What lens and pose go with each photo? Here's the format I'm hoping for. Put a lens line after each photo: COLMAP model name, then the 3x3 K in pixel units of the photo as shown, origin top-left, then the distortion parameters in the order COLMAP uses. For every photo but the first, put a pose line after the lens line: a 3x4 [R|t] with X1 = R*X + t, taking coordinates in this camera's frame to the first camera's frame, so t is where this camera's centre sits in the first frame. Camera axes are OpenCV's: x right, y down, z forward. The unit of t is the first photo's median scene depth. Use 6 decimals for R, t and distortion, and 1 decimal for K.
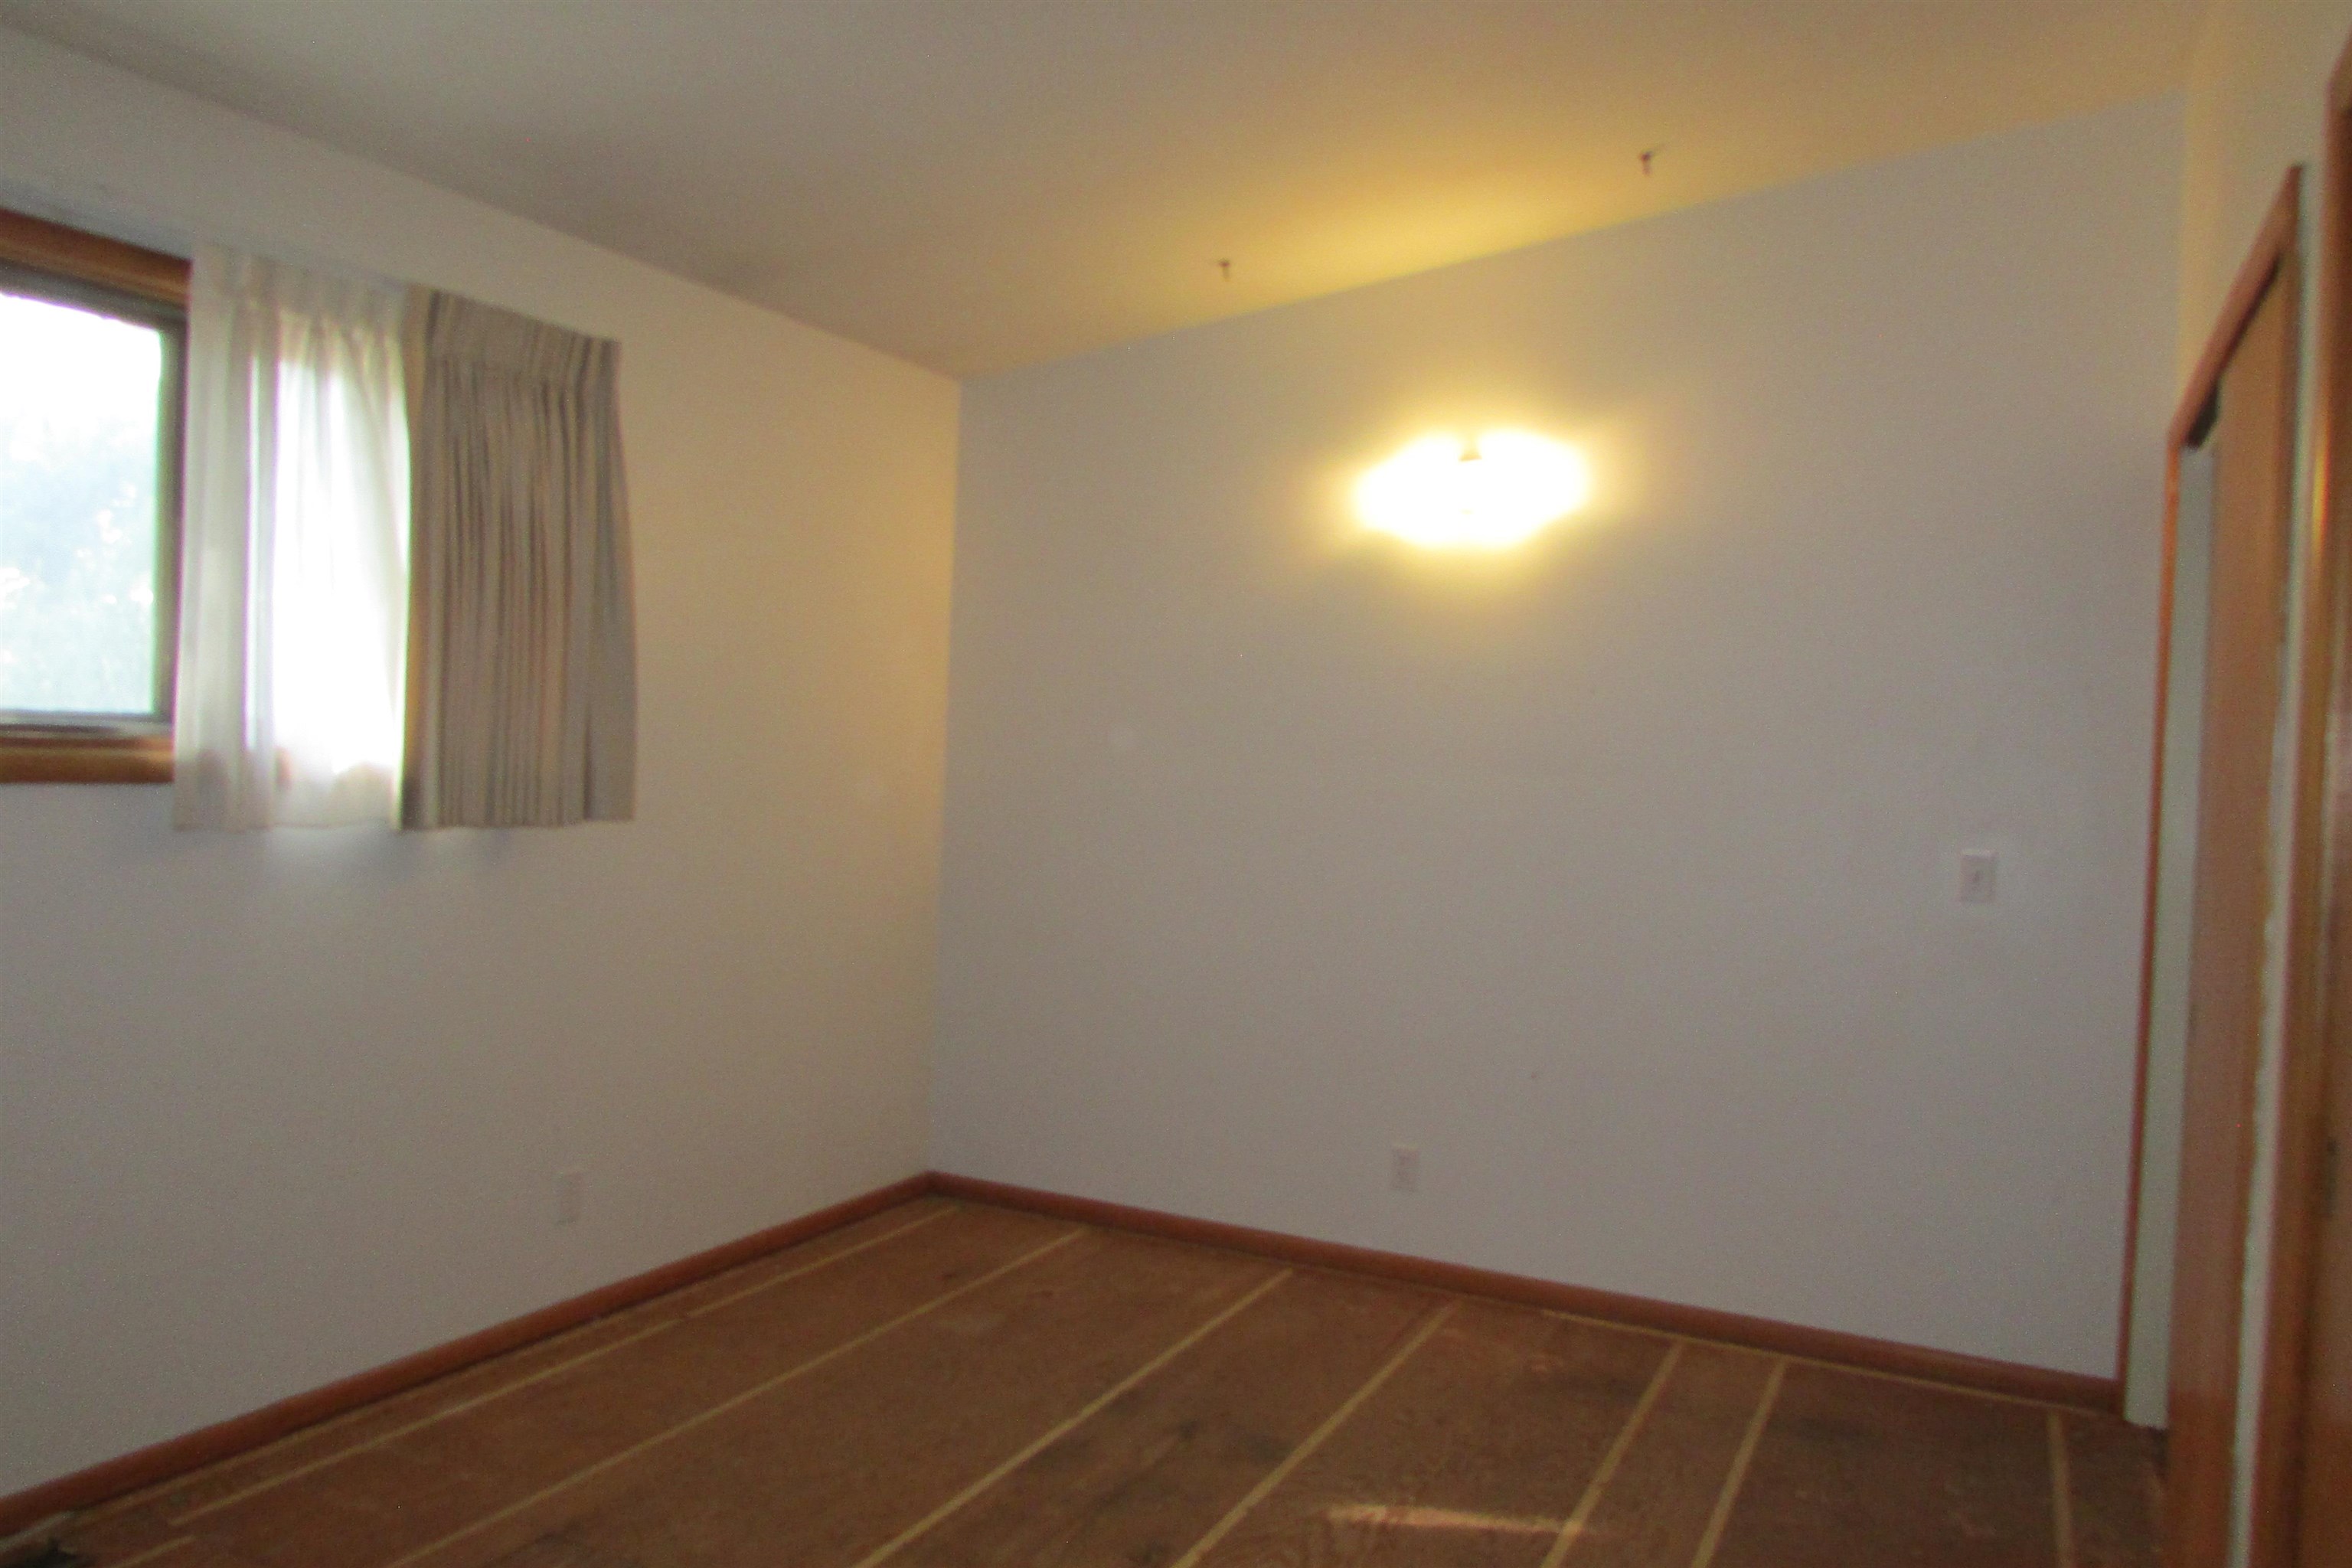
lens RADIAL K [[1681.6, 0, 1189.1], [0, 1681.6, 770.7], [0, 0, 1]] dist [-0.014924, 0.001751]
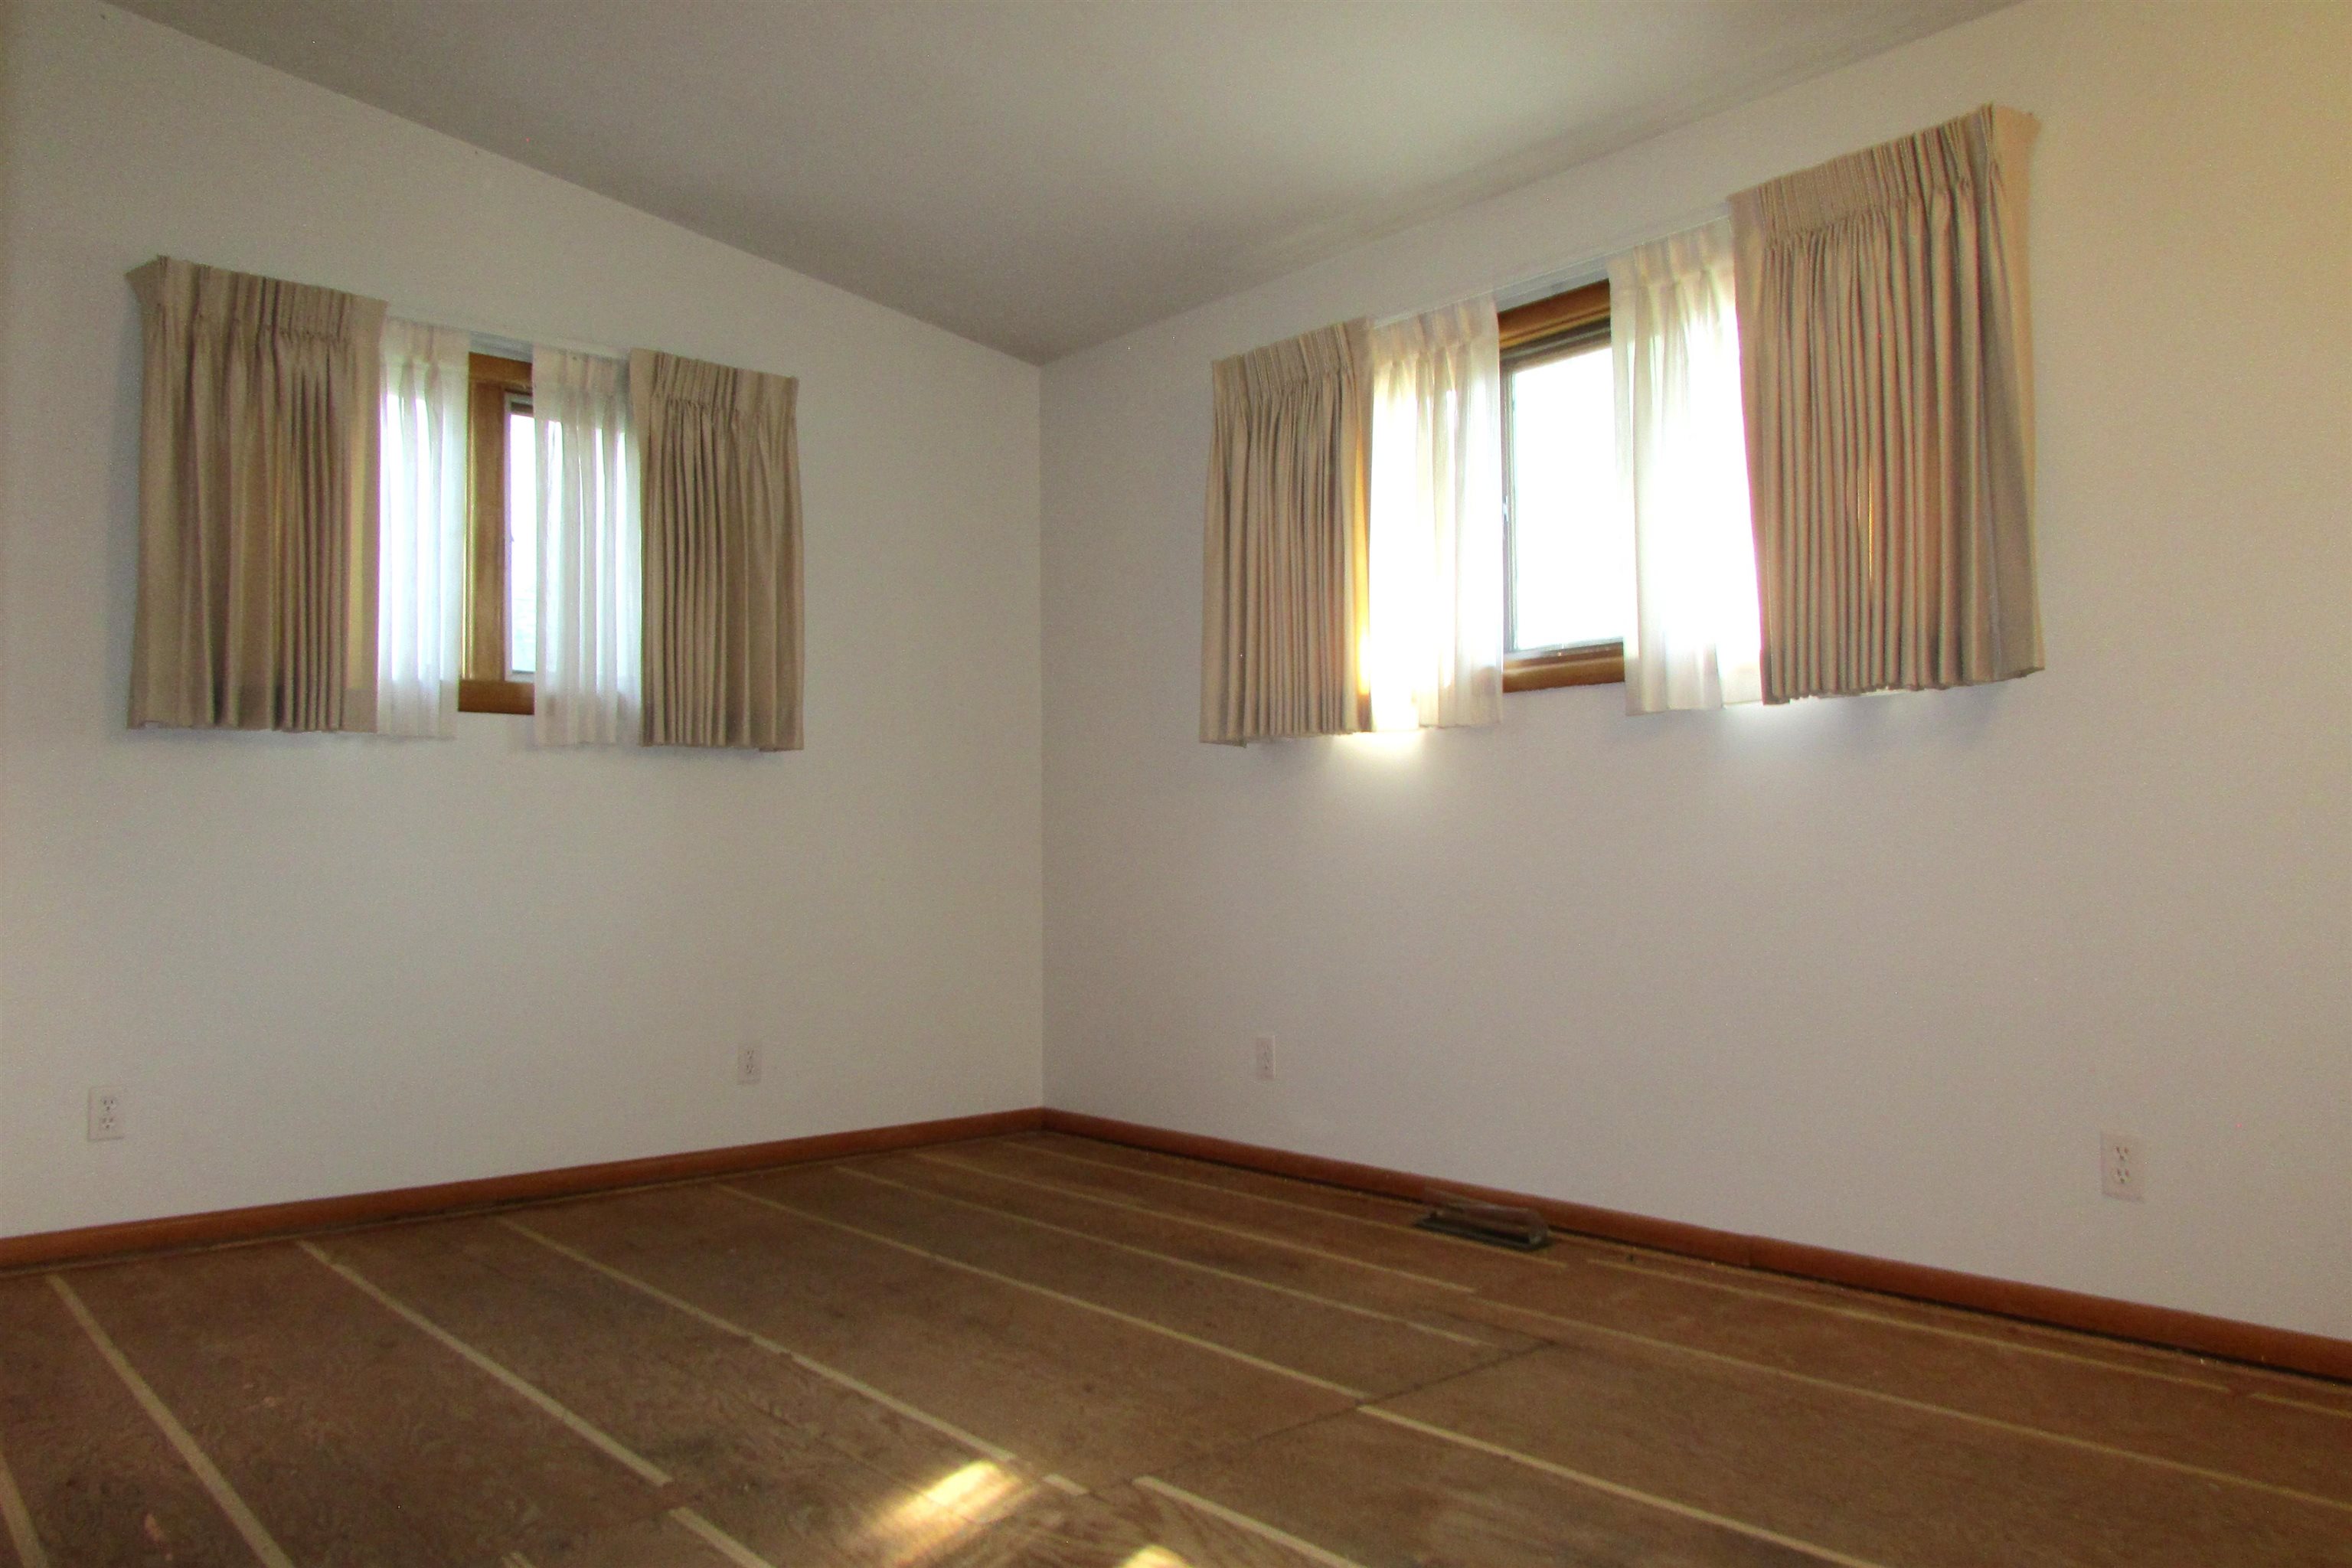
lens RADIAL K [[1681.6, 0, 1189.1], [0, 1681.6, 770.7], [0, 0, 1]] dist [-0.014924, 0.001751]
pose [[-0.359584, -0.085927, -0.929148, 0.615779], [-0.025700, 0.996285, -0.082190, 0.169652], [0.932759, -0.005675, -0.360456, 1.022552]]
